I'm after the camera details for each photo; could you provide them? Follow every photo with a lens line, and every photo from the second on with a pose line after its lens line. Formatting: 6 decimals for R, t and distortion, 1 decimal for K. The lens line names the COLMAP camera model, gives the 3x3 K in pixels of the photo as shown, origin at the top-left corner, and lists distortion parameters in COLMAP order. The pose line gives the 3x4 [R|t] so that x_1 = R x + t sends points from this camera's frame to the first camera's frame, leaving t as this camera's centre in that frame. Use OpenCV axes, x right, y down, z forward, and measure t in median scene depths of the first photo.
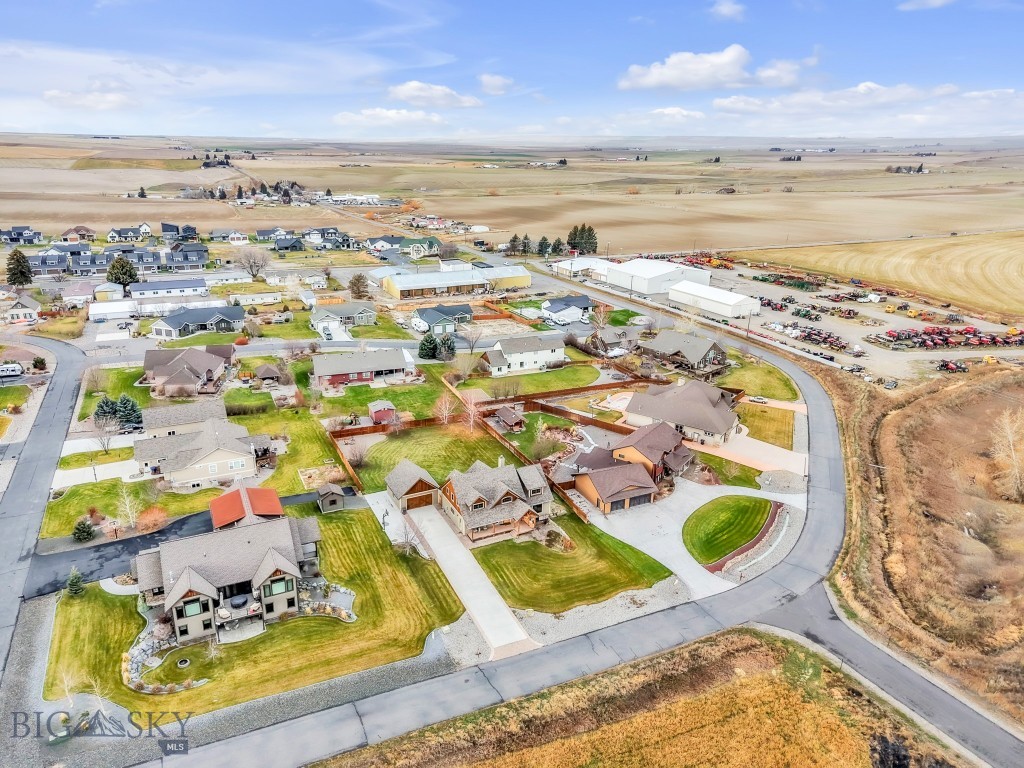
lens RADIAL K [[687.9, 0, 508.9], [0, 687.9, 384.1], [0, 0, 1]] dist [0.049093, -0.067589]
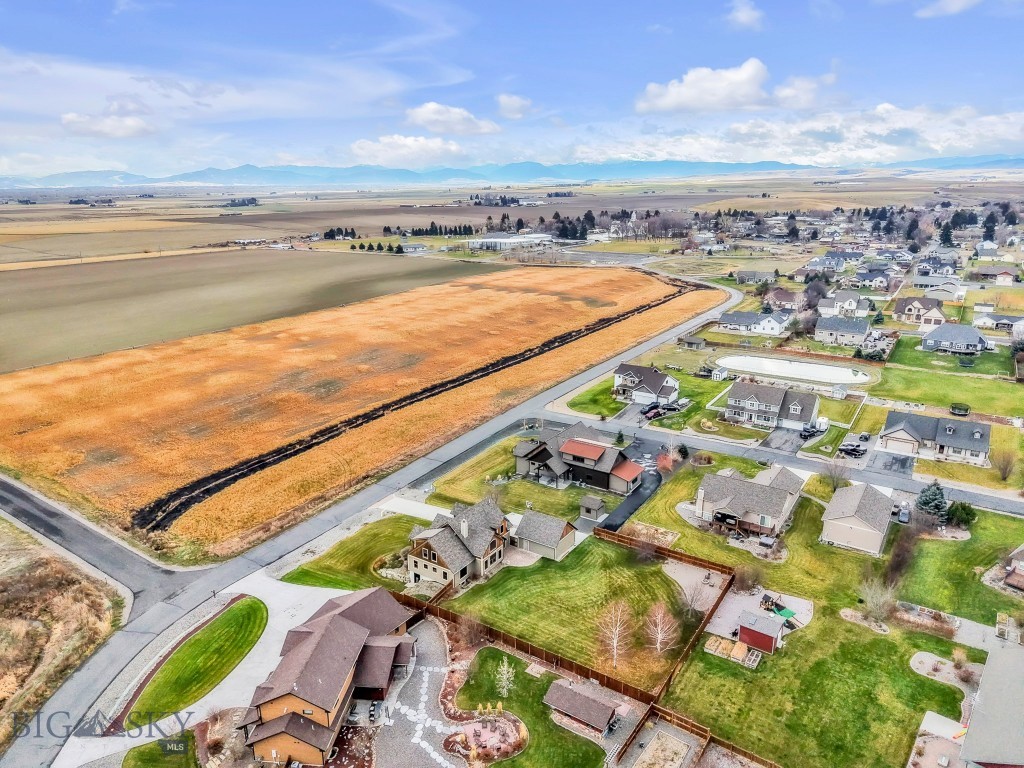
lens RADIAL K [[687.9, 0, 508.9], [0, 687.9, 384.1], [0, 0, 1]] dist [0.049093, -0.067589]
pose [[-0.872066, 0.131231, -0.471465, 0.285650], [-0.162484, 0.831087, 0.531877, -0.452925], [0.461627, 0.540437, -0.703440, 1.271235]]
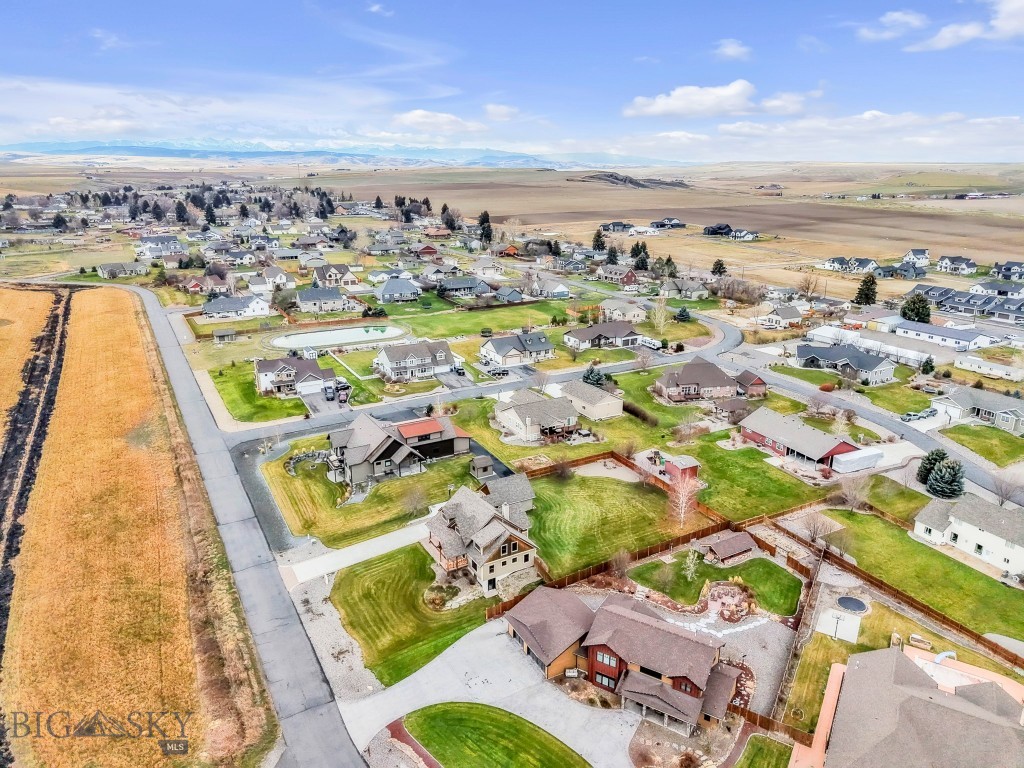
lens RADIAL K [[687.9, 0, 508.9], [0, 687.9, 384.1], [0, 0, 1]] dist [0.049093, -0.067589]
pose [[0.059584, 0.287348, -0.955971, 0.670160], [-0.328602, 0.909943, 0.253031, -0.225497], [0.942587, 0.299057, 0.148641, 0.647624]]
